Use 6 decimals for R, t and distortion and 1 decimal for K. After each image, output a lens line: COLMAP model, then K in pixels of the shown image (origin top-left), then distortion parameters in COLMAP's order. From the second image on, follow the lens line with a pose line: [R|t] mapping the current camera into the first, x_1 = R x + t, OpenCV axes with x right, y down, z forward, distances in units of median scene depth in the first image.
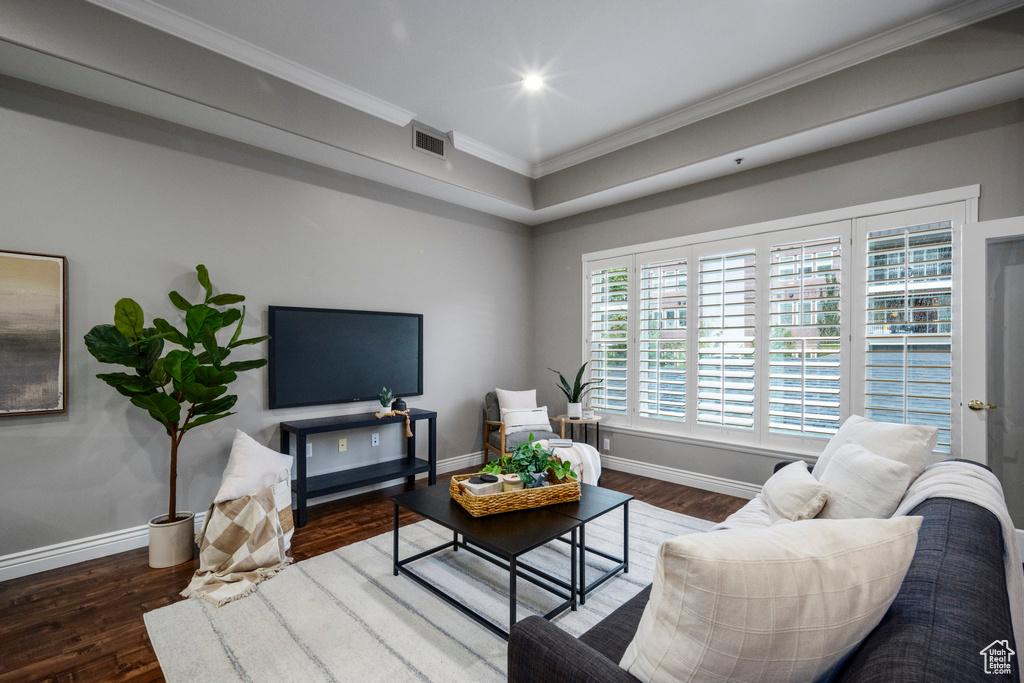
lens RADIAL K [[452.3, 0, 516.0], [0, 452.3, 351.5], [0, 0, 1]] dist [0.003376, -0.000971]
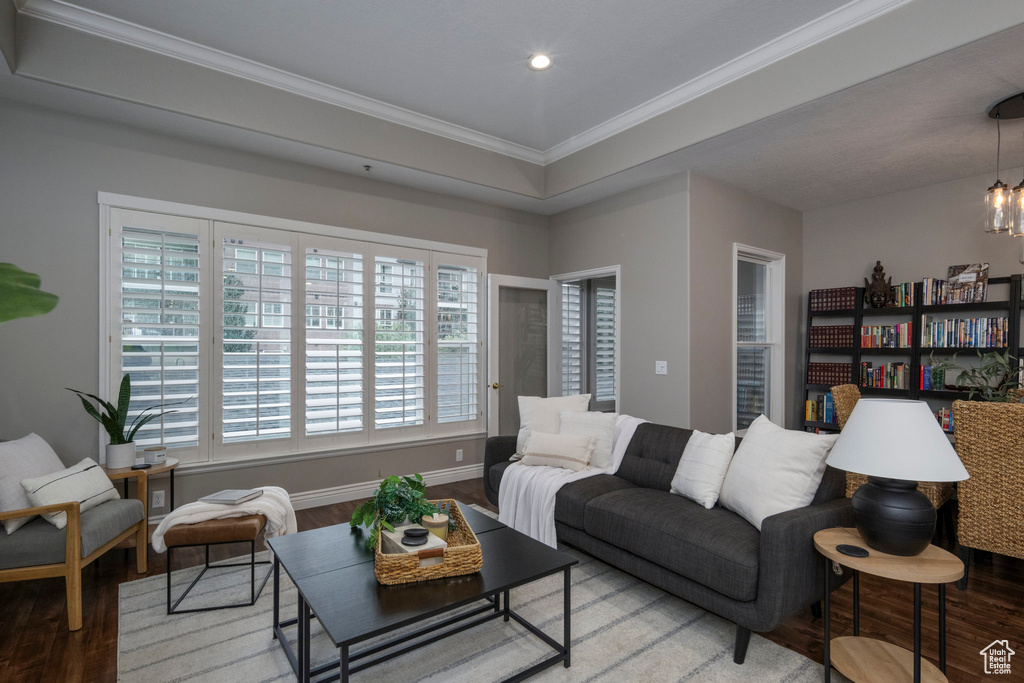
lens RADIAL K [[500.0, 0, 508.8], [0, 500.0, 347.8], [0, 0, 1]] dist [0.000462, 0.000018]
pose [[0.152636, 0.005717, 0.988266, -0.545120], [0.005199, 0.999965, -0.006588, -0.004839], [-0.988269, 0.006143, 0.152601, 0.491952]]
